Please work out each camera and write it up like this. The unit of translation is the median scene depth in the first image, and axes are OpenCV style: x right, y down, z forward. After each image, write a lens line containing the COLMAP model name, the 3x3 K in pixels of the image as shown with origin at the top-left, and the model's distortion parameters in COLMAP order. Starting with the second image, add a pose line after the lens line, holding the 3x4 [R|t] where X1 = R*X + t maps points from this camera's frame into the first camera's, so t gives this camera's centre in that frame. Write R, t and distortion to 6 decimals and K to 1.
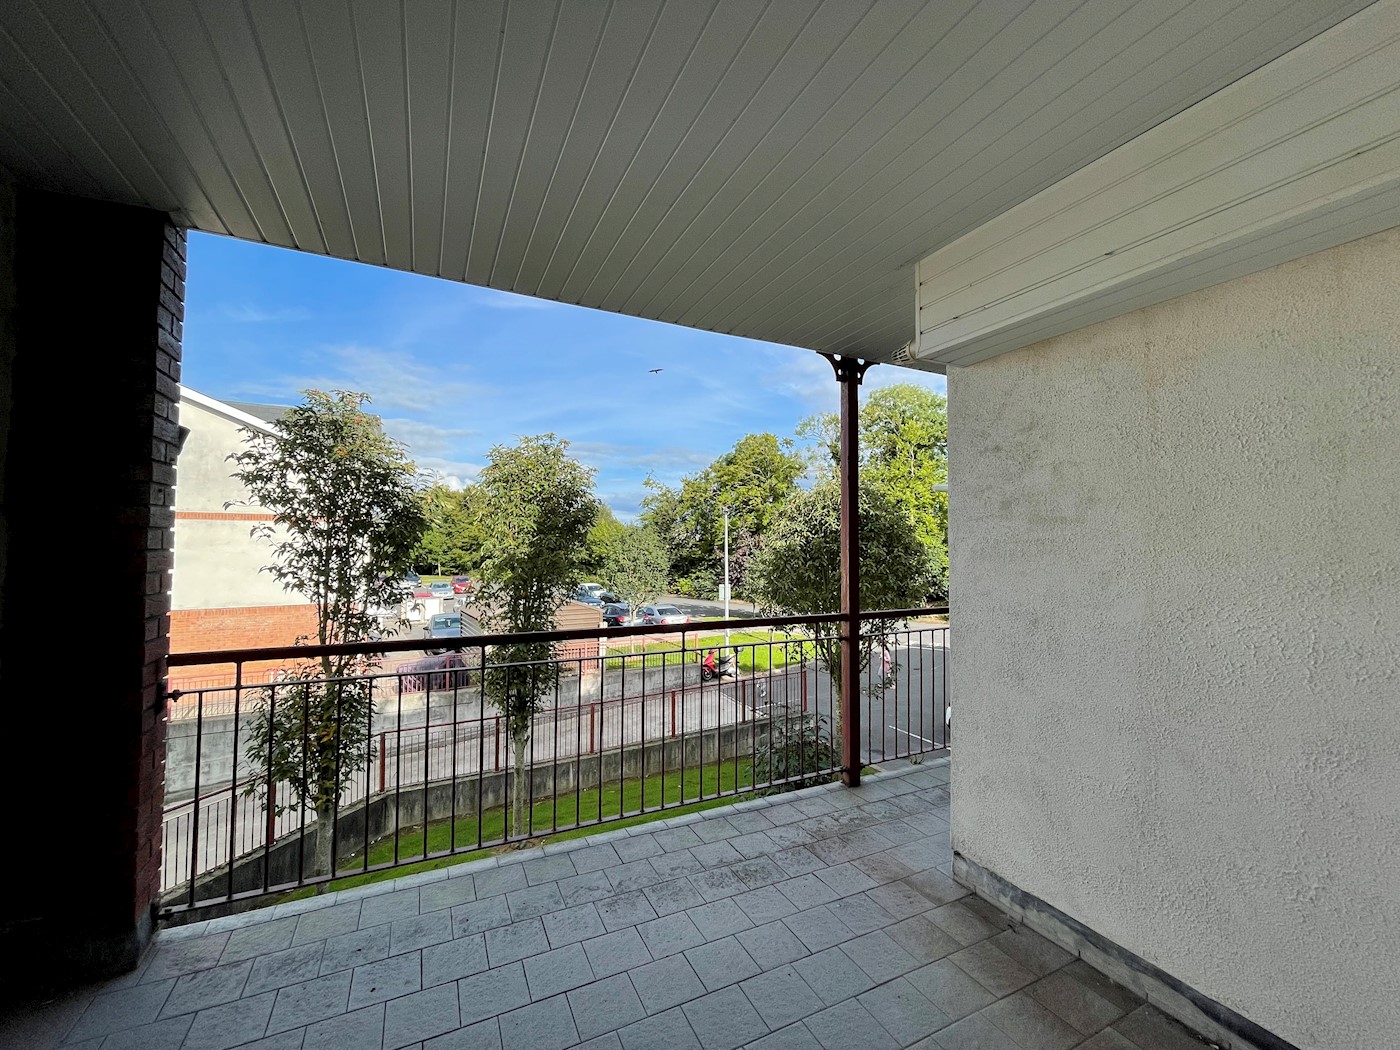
lens RADIAL K [[565.1, 0, 697.8], [0, 565.1, 522.7], [0, 0, 1]] dist [0.000892, 0.000327]
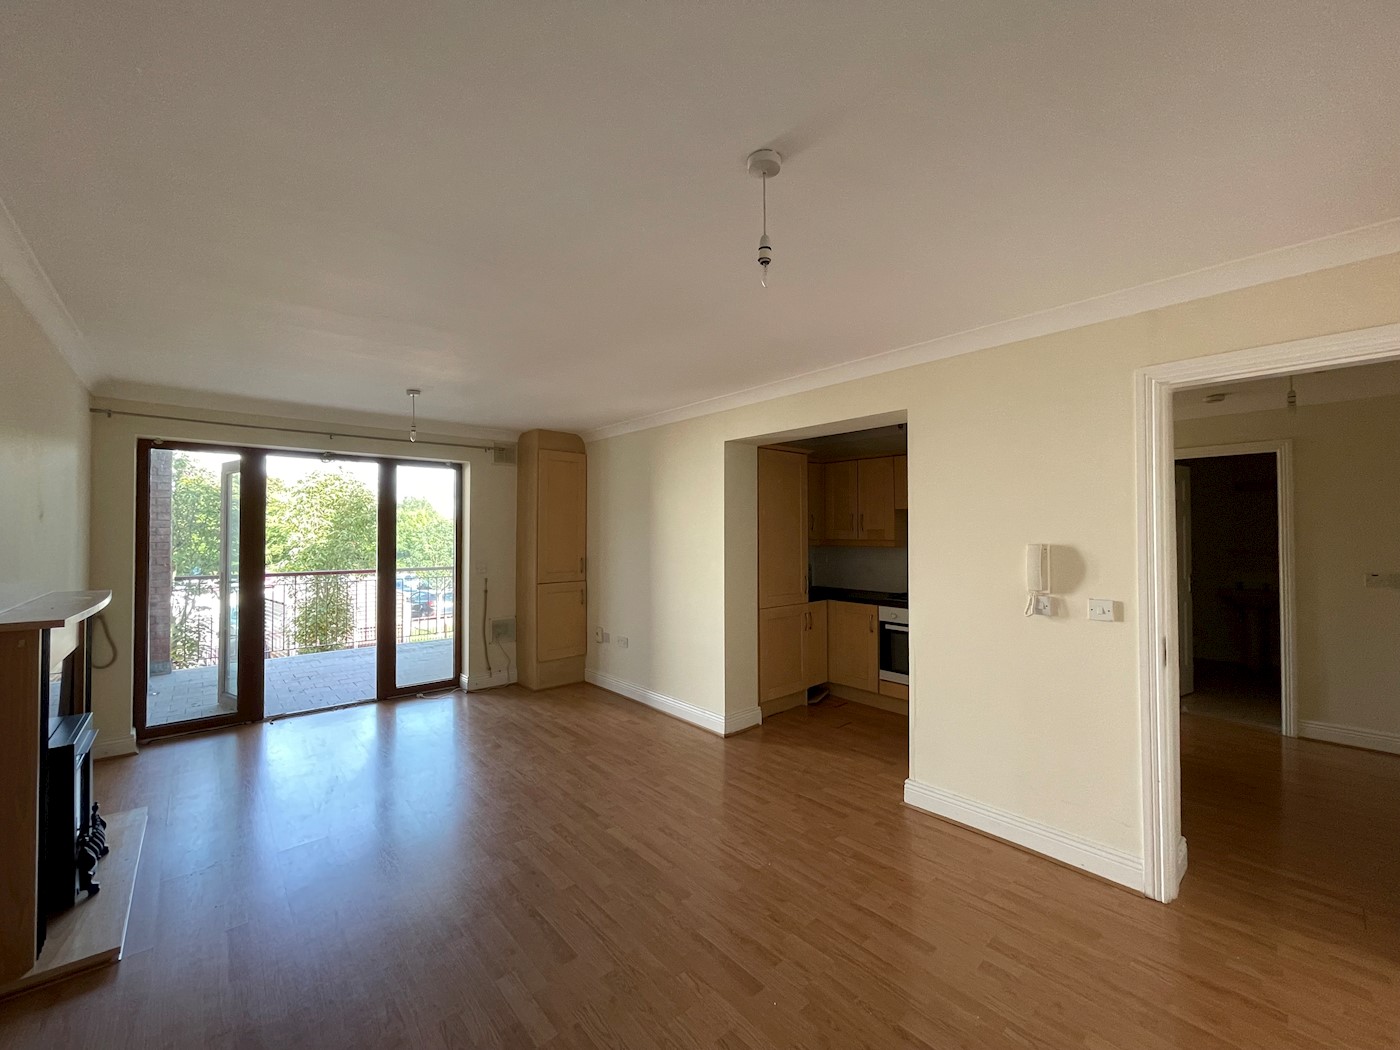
lens RADIAL K [[565.1, 0, 697.8], [0, 565.1, 522.7], [0, 0, 1]] dist [0.000892, 0.000327]
pose [[0.962875, -0.002885, 0.269934, 0.675517], [-0.002407, 0.999811, 0.019275, -0.086891], [-0.269939, -0.019209, 0.962686, -1.951196]]
